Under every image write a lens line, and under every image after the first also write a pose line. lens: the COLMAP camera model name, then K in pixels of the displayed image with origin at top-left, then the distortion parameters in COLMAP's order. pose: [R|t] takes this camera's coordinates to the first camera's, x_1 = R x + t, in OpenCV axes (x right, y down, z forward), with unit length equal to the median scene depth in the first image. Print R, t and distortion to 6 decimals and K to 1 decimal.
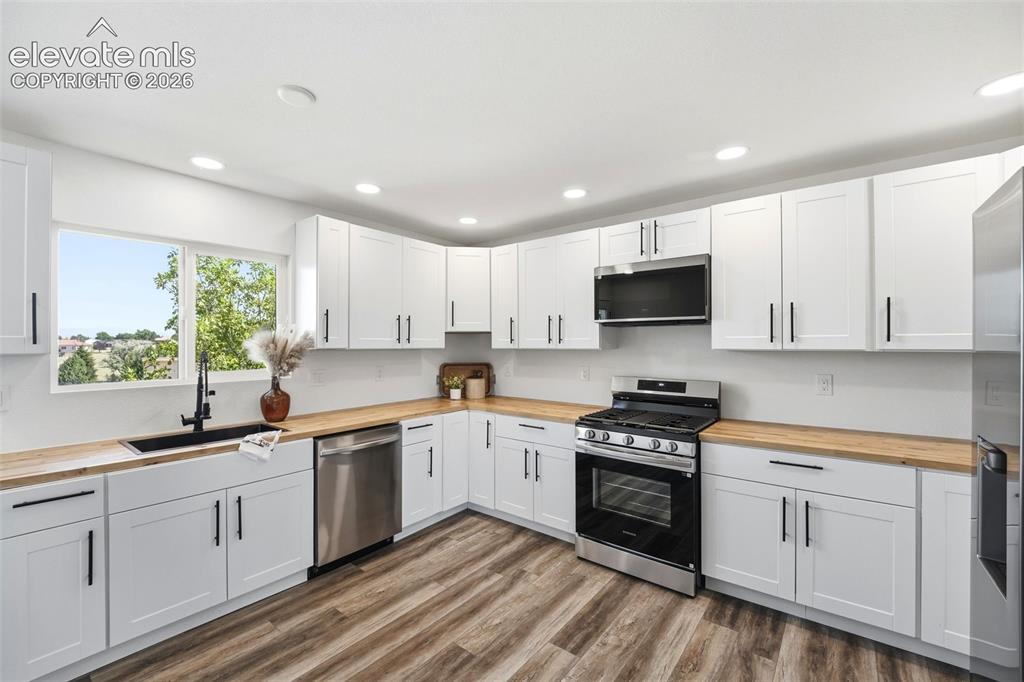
lens RADIAL K [[428.7, 0, 514.0], [0, 428.7, 341.5], [0, 0, 1]] dist [-0.000932, -0.009076]
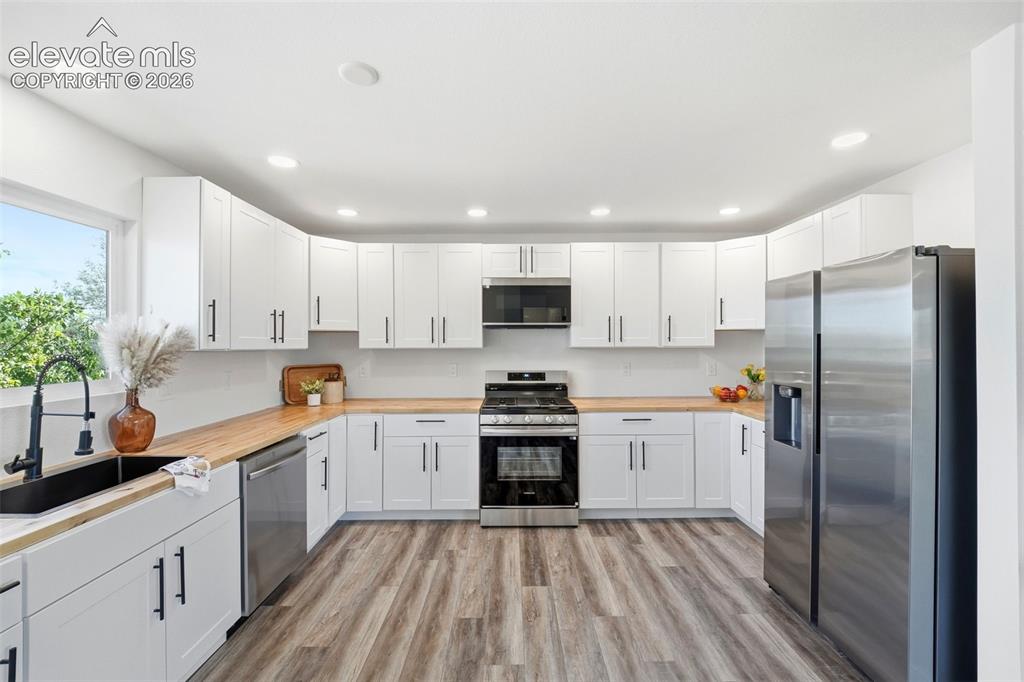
lens RADIAL K [[428.7, 0, 517.2], [0, 428.7, 340.7], [0, 0, 1]] dist [-0.000932, -0.009076]
pose [[0.777056, 0.002899, 0.629425, -0.508440], [-0.001243, 0.999995, -0.003072, 0.002002], [-0.629431, 0.001604, 0.777055, 0.039621]]
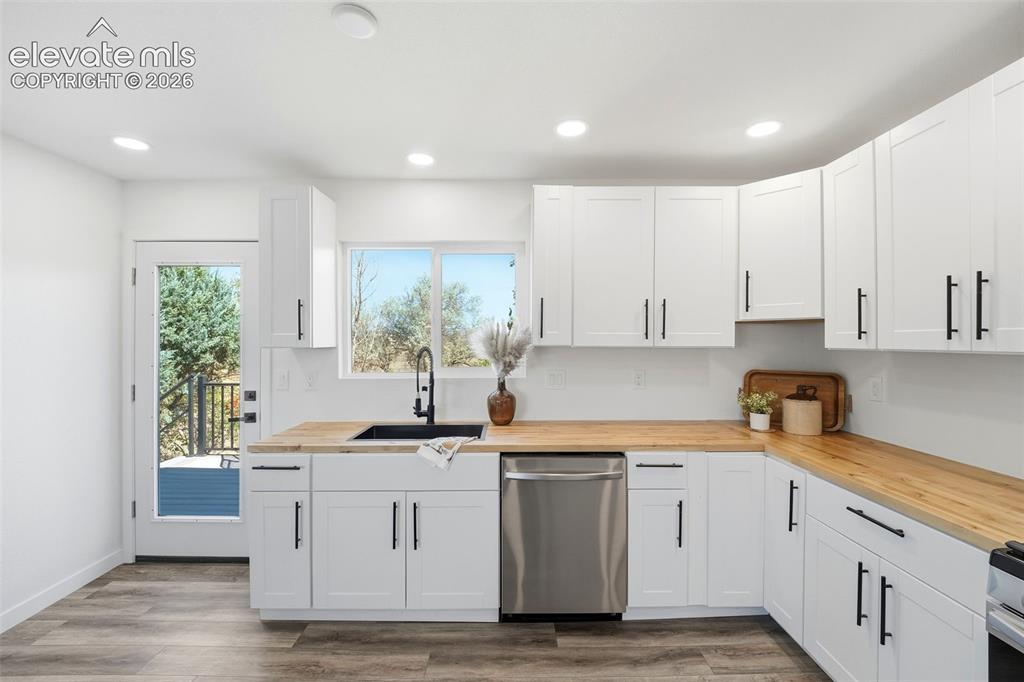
lens RADIAL K [[428.7, 0, 509.2], [0, 428.7, 340.3], [0, 0, 1]] dist [-0.000932, -0.009076]
pose [[0.623051, 0.002029, -0.782178, 0.167764], [0.002622, 0.999986, 0.004683, 0.002425], [0.782177, -0.004969, 0.623037, 0.449685]]
